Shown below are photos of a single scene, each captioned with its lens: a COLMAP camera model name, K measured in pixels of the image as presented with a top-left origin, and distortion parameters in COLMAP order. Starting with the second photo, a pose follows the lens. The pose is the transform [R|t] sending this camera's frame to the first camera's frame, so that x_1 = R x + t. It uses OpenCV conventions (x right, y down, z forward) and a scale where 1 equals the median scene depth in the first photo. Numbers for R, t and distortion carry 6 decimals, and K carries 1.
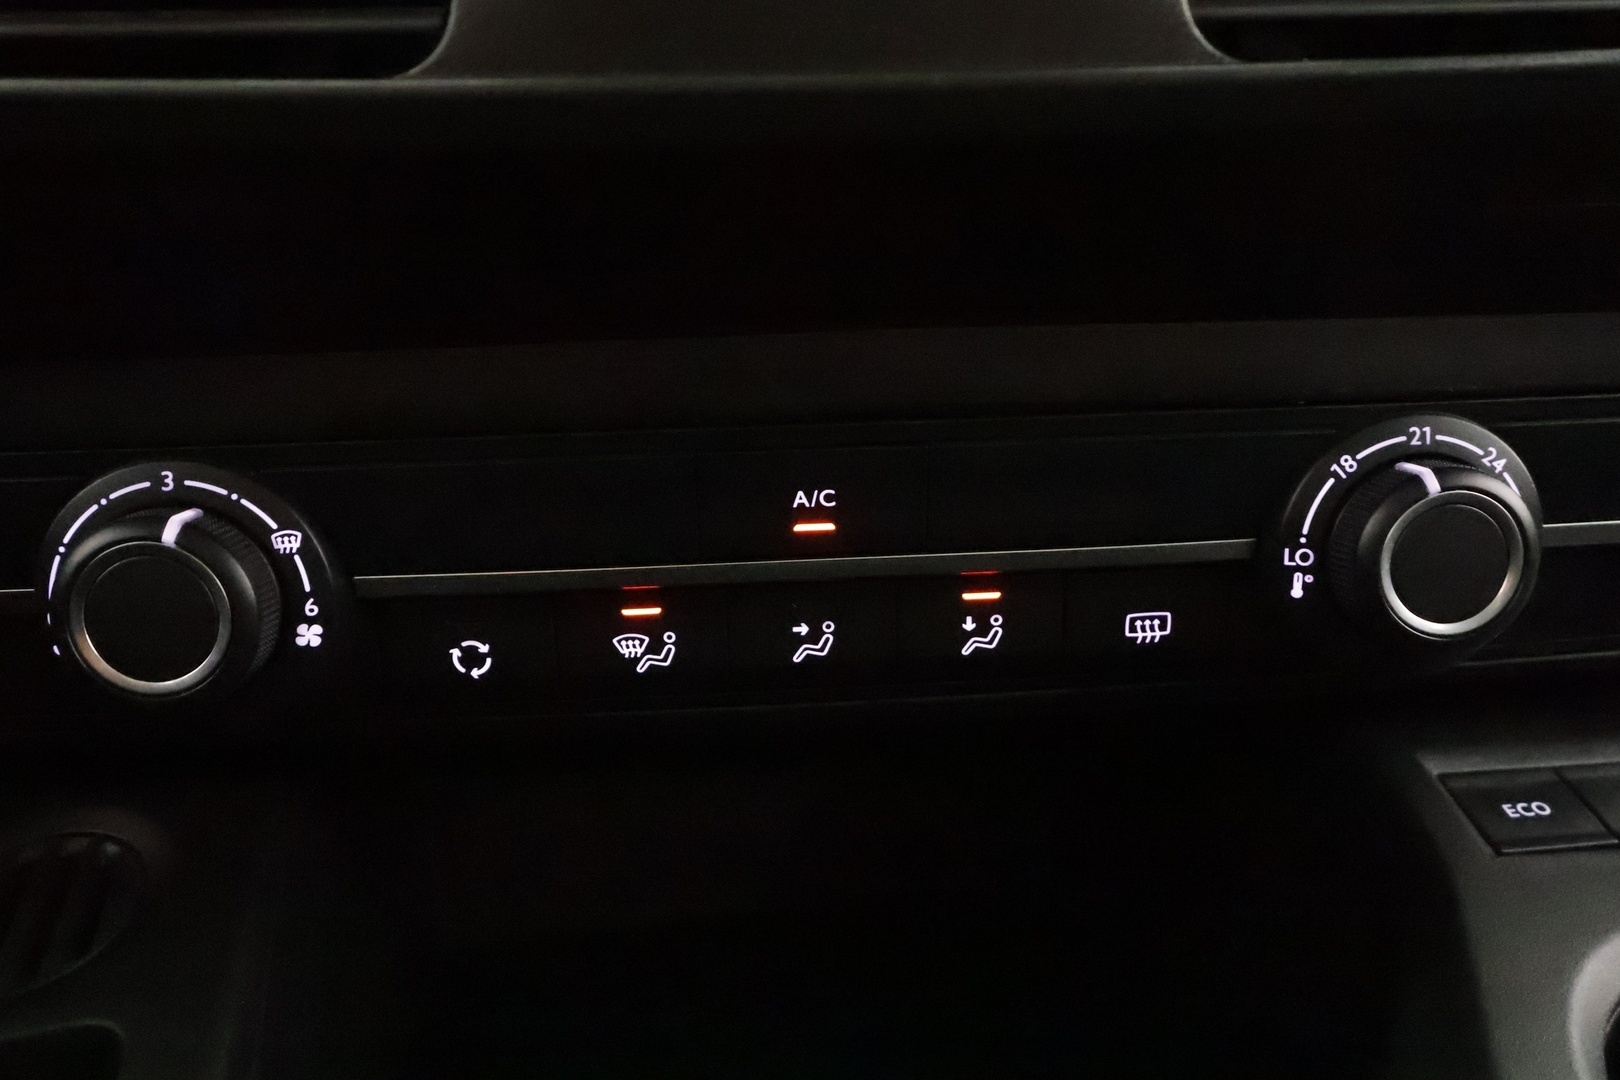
lens RADIAL K [[1282.4, 0, 810.0], [0, 1282.4, 540.0], [0, 0, 1]] dist [0.002056, -0.000029]
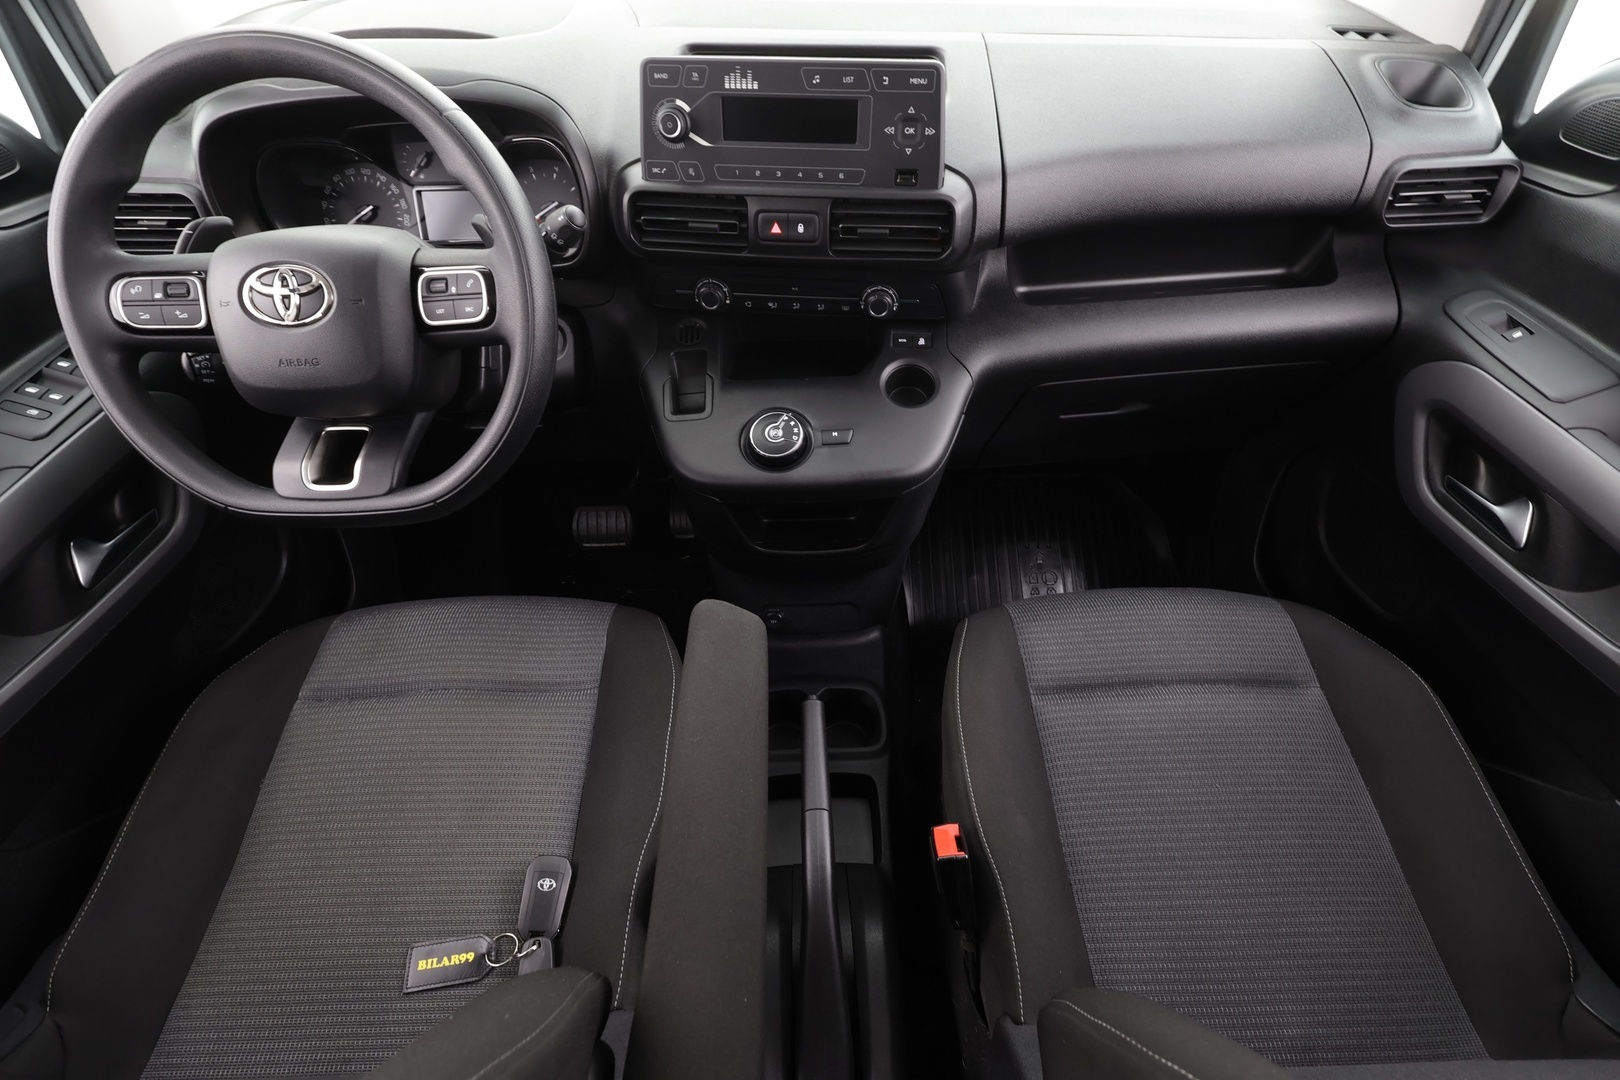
lens RADIAL K [[753.8, 0, 810.0], [0, 753.8, 540.0], [0, 0, 1]] dist [0.000961, 0.000672]
pose [[0.985739, 0.131165, -0.105425, 0.680433], [-0.048809, 0.822395, 0.566819, -1.213783], [0.161048, -0.553590, 0.817069, -3.068674]]
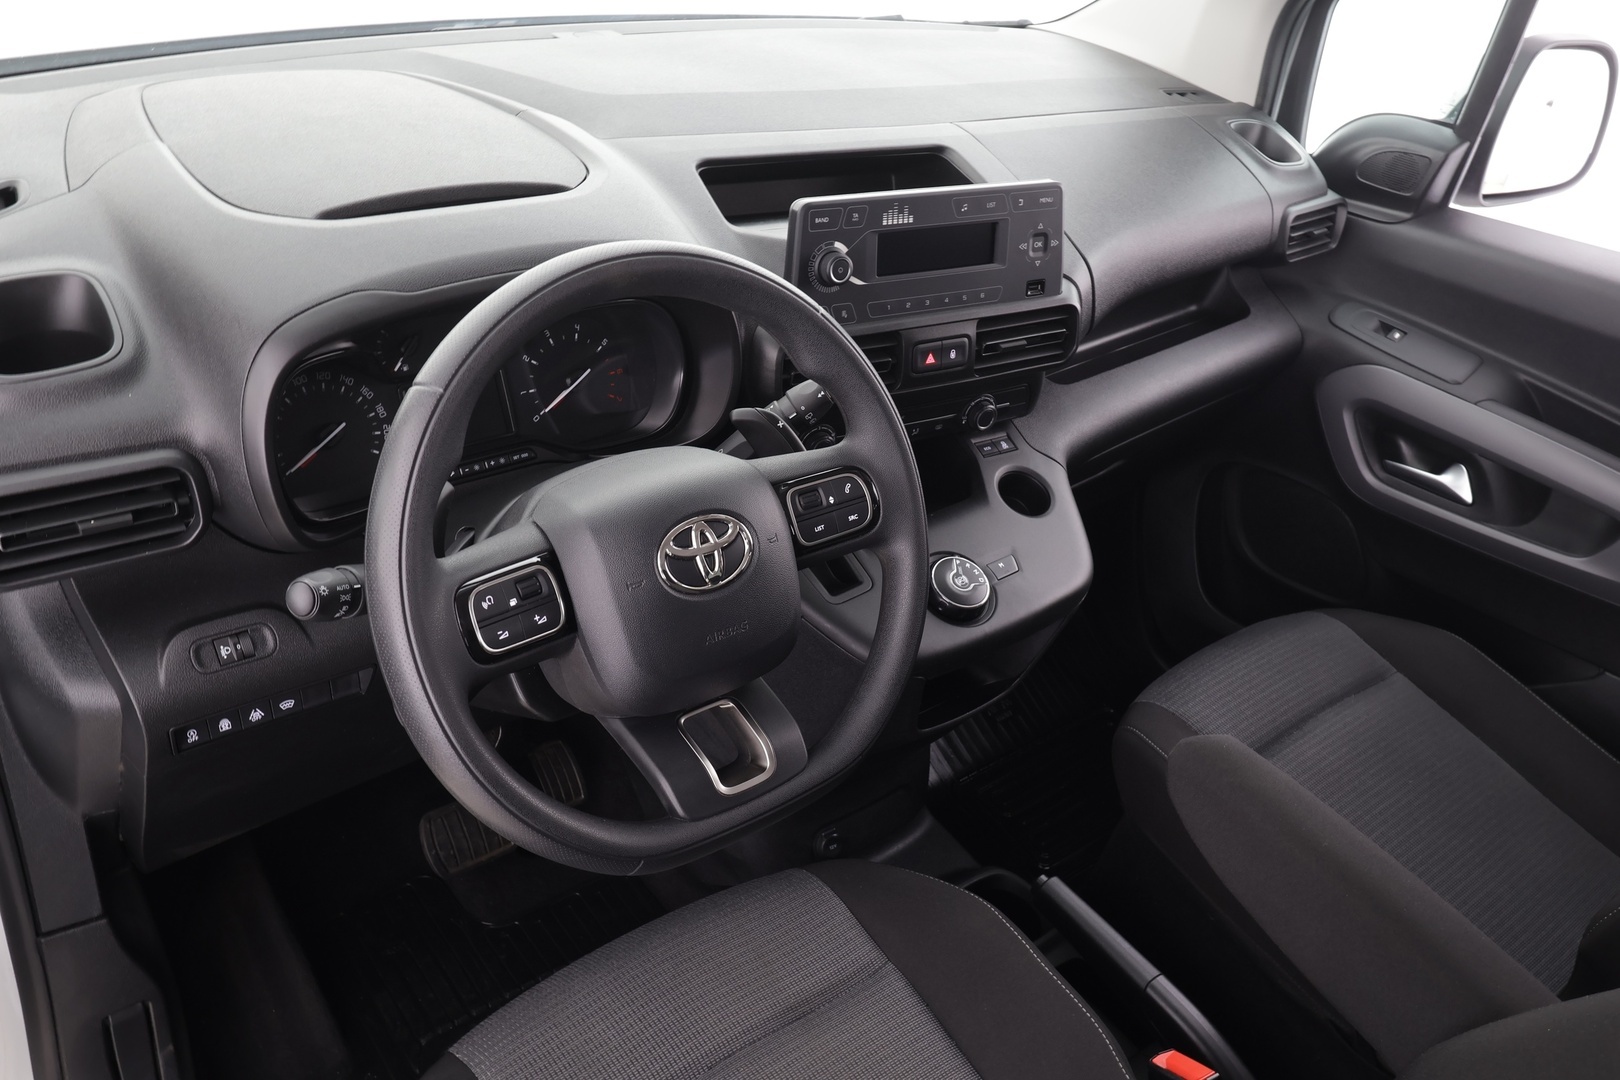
lens RADIAL K [[1282.4, 0, 810.0], [0, 1282.4, 540.0], [0, 0, 1]] dist [0.002056, -0.000029]
pose [[0.879330, -0.142501, 0.454392, -3.102785], [-0.060543, 0.912983, 0.403481, -1.855740], [-0.472349, -0.382303, 0.794186, -3.714013]]
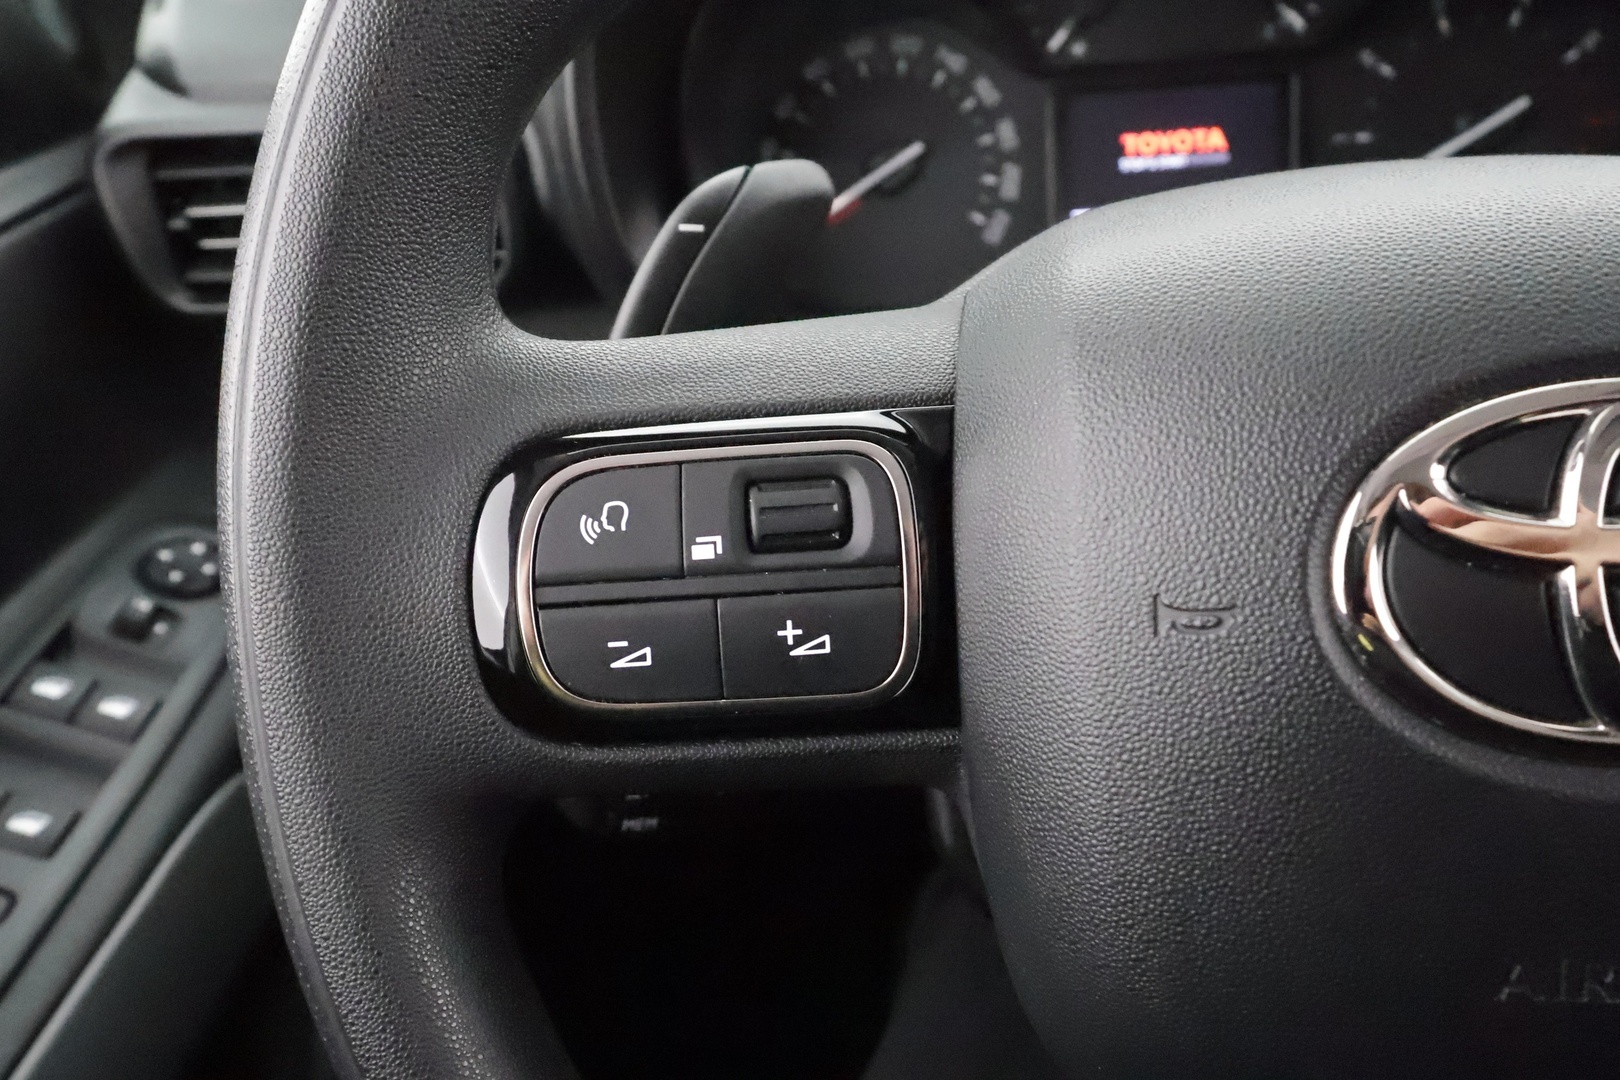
lens RADIAL K [[1282.4, 0, 810.0], [0, 1282.4, 540.0], [0, 0, 1]] dist [0.002056, -0.000029]
pose [[0.959785, 0.102337, -0.261420, -1.920361], [0.024197, 0.897571, 0.440206, -0.626705], [0.279693, -0.428828, 0.858998, -1.343974]]
